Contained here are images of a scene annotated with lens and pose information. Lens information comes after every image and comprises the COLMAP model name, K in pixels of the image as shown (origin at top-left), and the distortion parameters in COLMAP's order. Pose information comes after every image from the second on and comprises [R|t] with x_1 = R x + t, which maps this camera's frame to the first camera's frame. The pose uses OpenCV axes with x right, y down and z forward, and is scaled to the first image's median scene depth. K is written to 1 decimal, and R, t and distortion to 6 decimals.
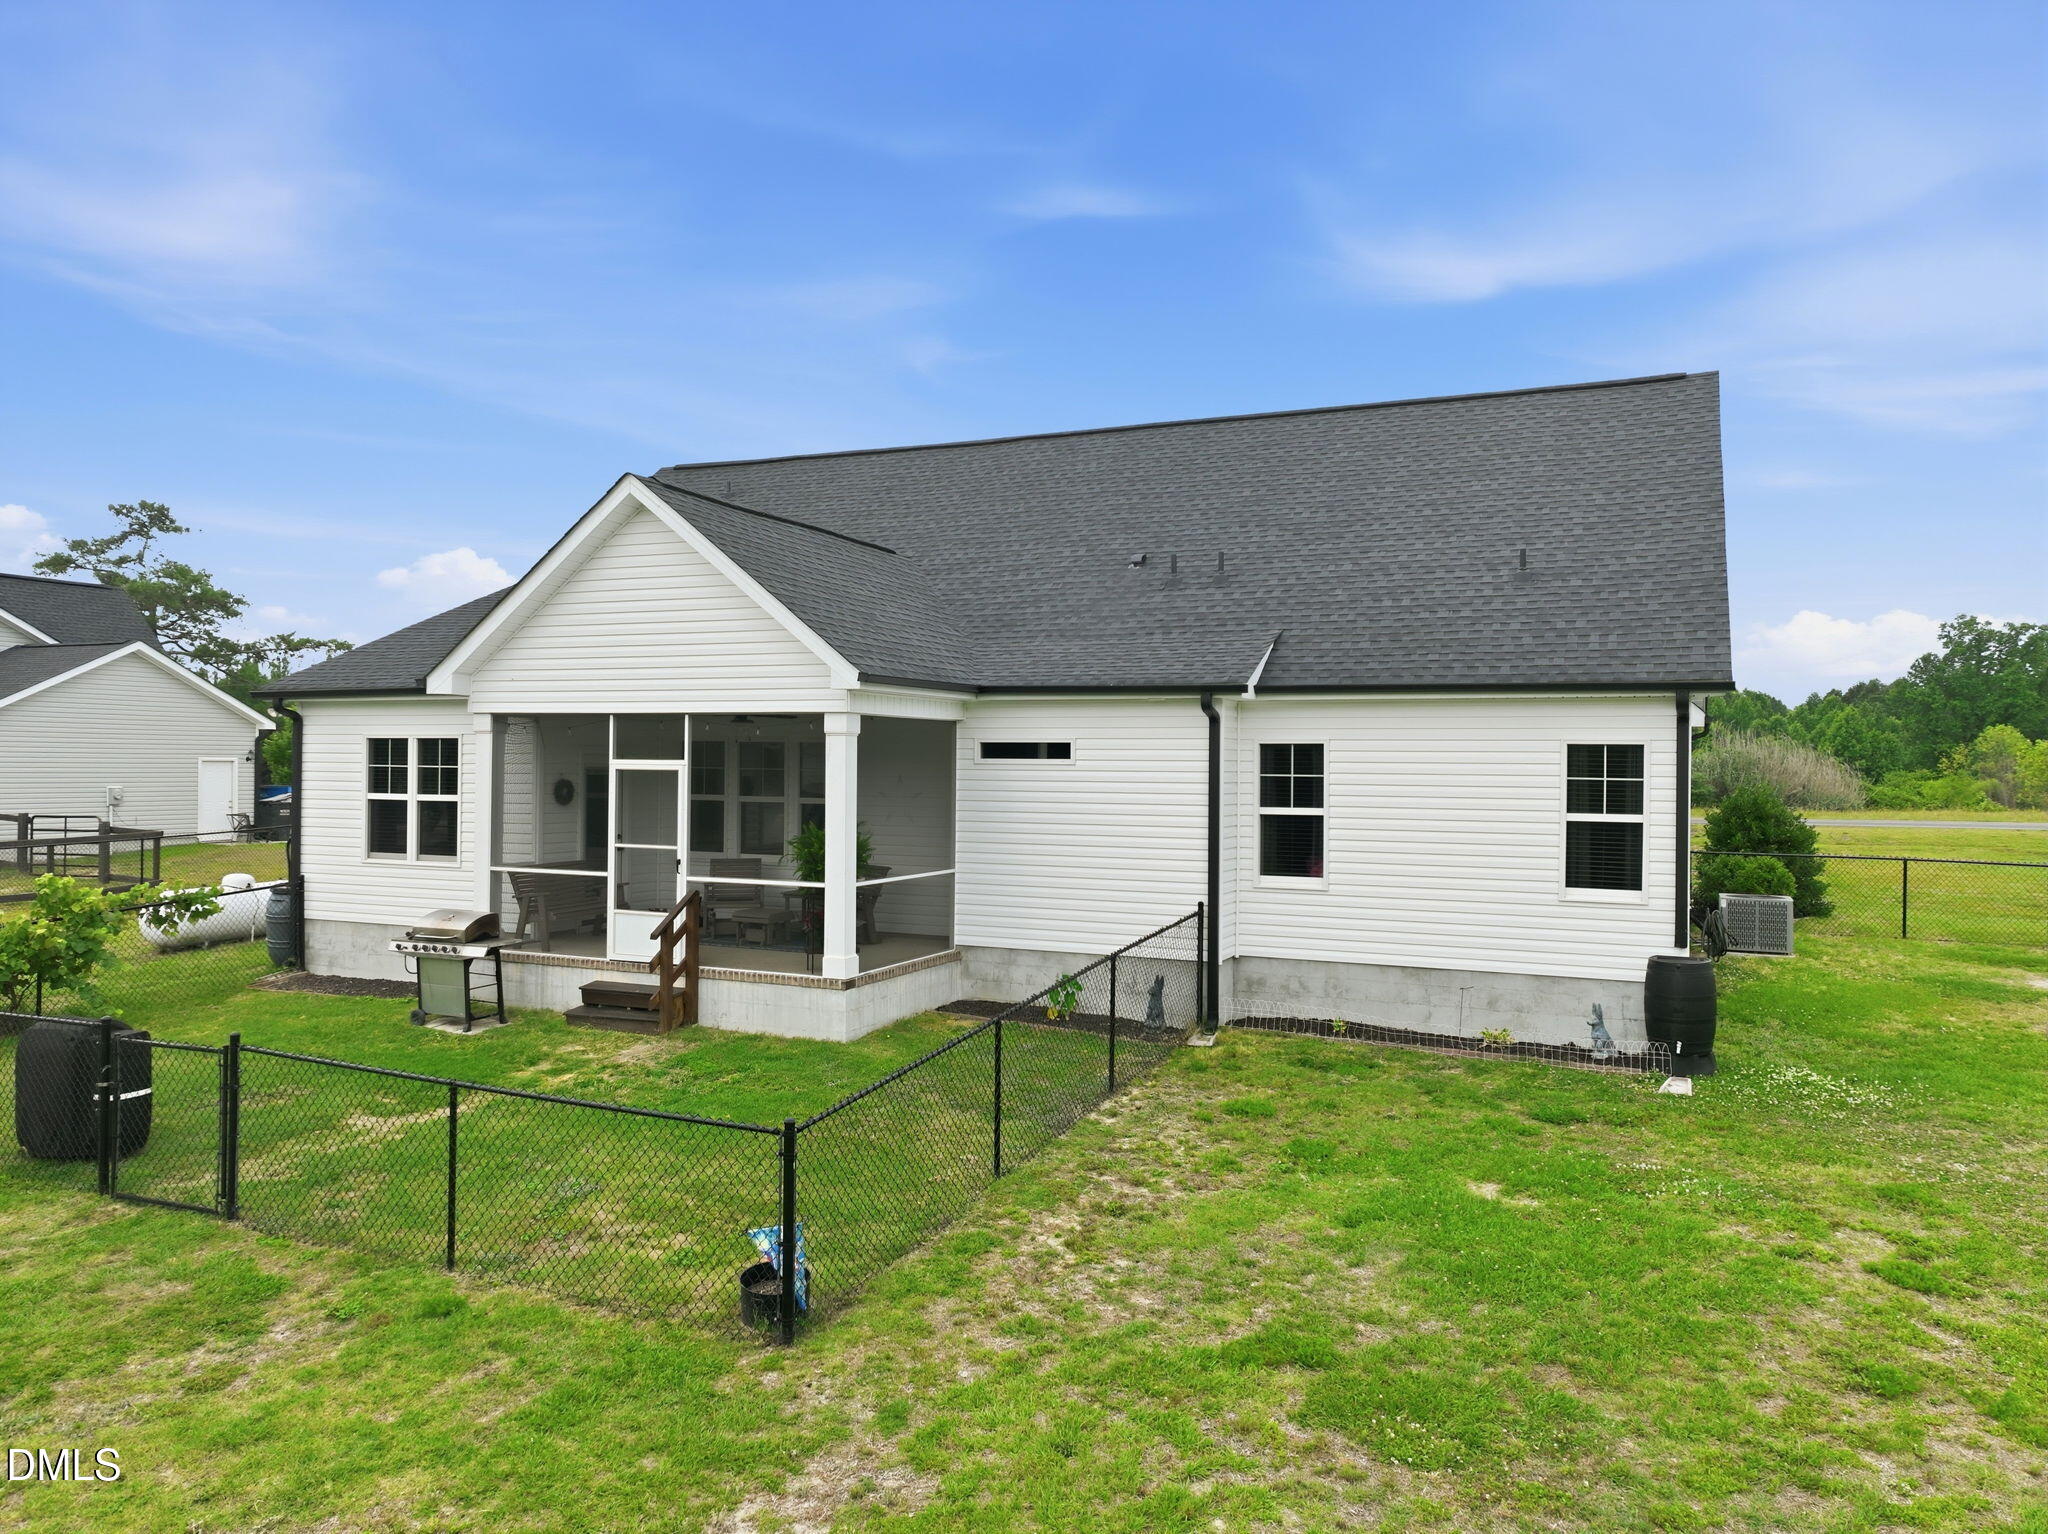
lens RADIAL K [[1417.7, 0, 1045.1], [0, 1417.7, 766.6], [0, 0, 1]] dist [0.004541, -0.000952]
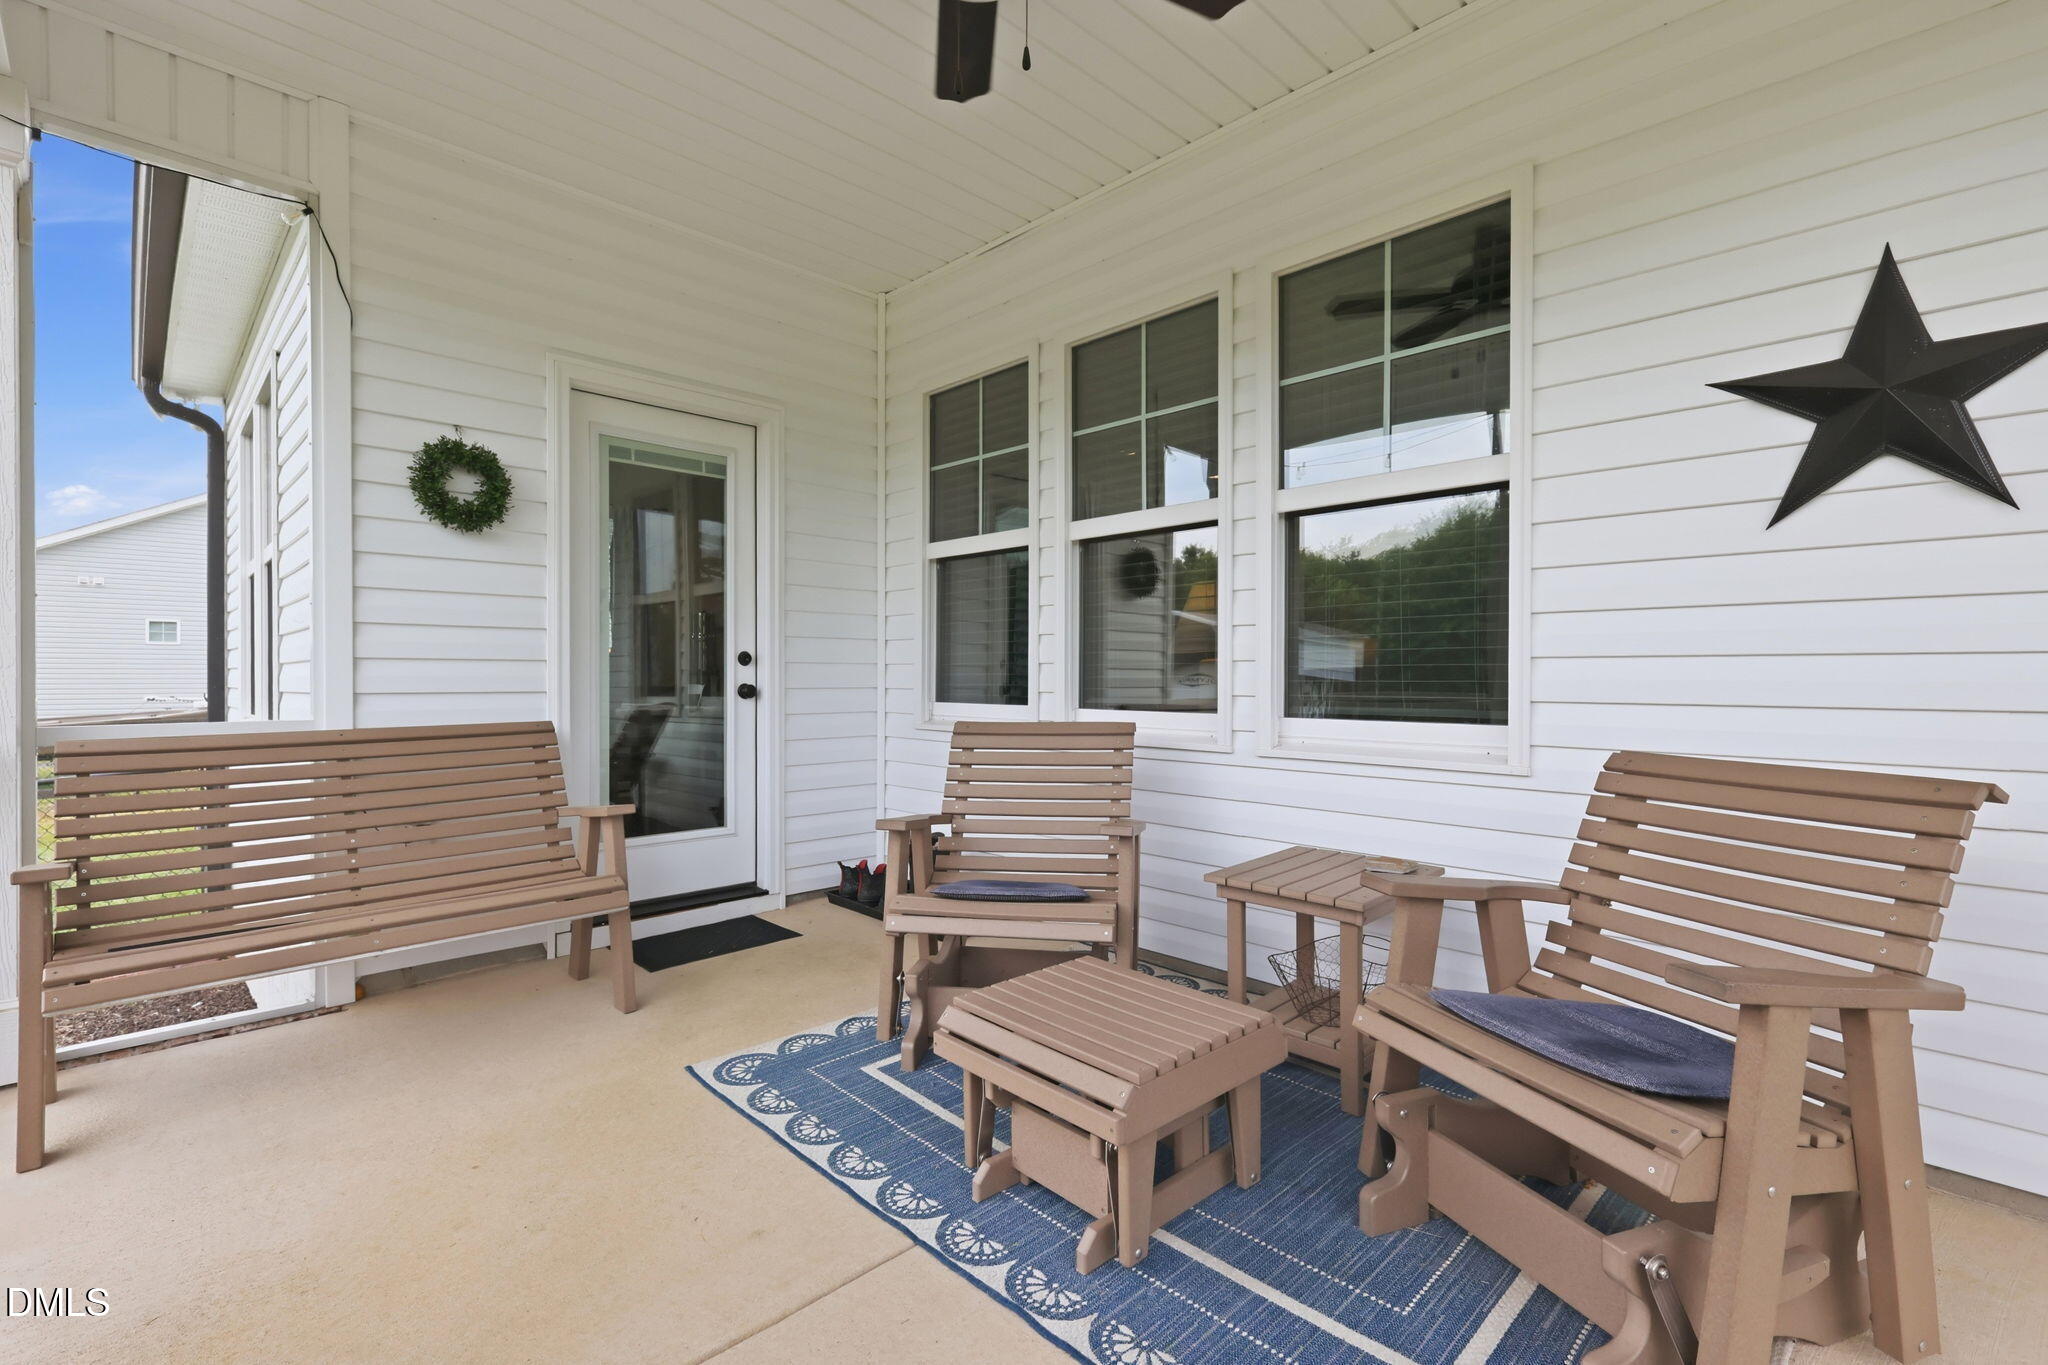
lens RADIAL K [[901.7, 0, 1037.8], [0, 901.7, 681.7], [0, 0, 1]] dist [-0.000448, 0.000023]
pose [[0.933990, -0.005754, -0.357252, -0.186961], [0.006967, 0.999974, 0.002108, 0.067241], [0.357230, -0.004457, 0.934006, 1.000279]]
